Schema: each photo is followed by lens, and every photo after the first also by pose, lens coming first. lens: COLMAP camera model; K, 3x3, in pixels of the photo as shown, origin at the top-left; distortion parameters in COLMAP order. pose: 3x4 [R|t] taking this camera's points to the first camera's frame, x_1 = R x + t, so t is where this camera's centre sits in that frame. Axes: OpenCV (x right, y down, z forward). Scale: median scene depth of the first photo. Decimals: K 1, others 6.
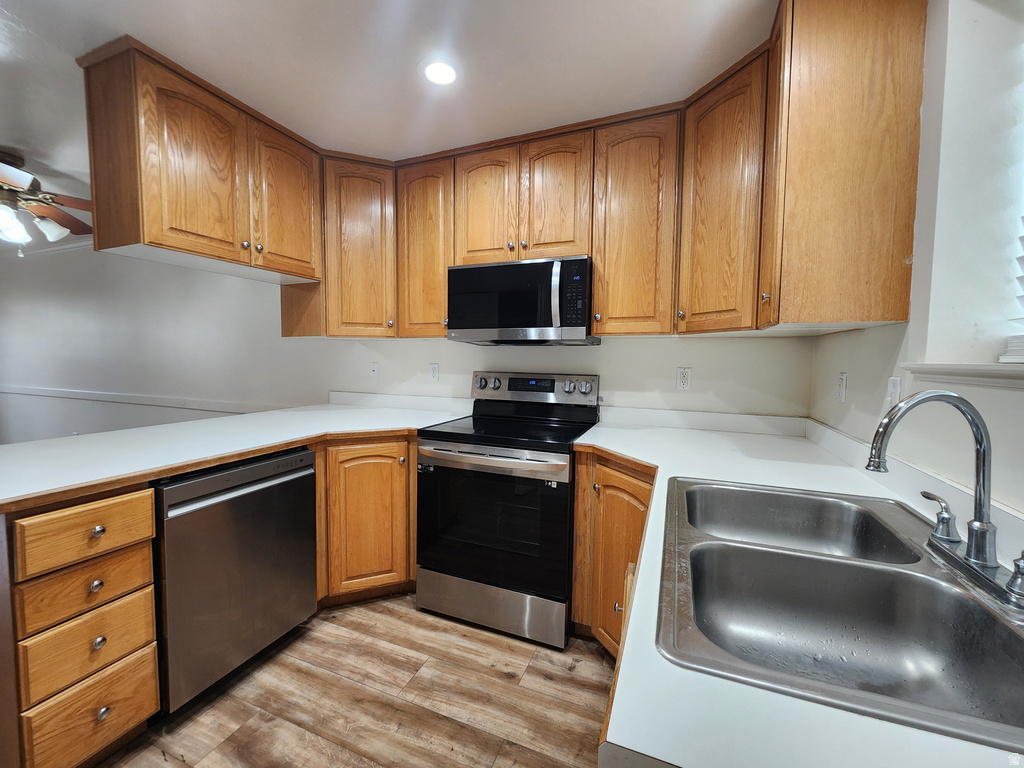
lens RADIAL K [[416.8, 0, 508.2], [0, 416.8, 383.1], [0, 0, 1]] dist [0.001611, 0.000432]
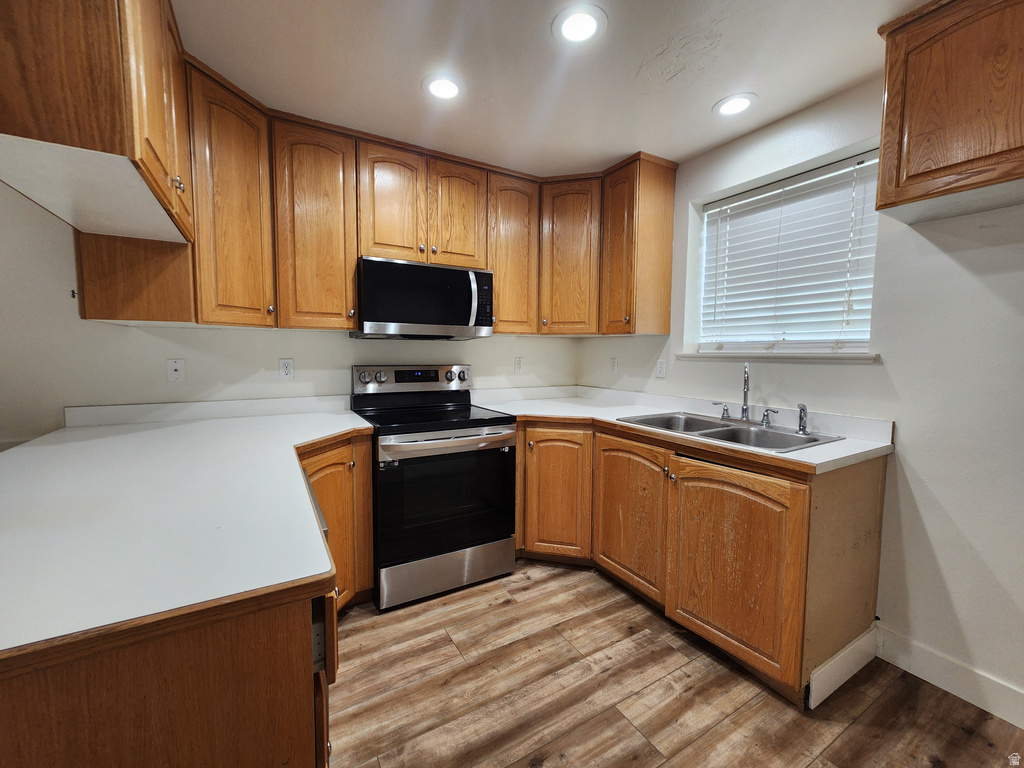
lens RADIAL K [[416.8, 0, 504.8], [0, 416.8, 382.0], [0, 0, 1]] dist [0.001611, 0.000432]
pose [[0.611205, -0.065156, 0.788786, -0.864018], [0.046533, 0.997840, 0.046367, -0.025683], [-0.790103, 0.008365, 0.612917, 0.197457]]
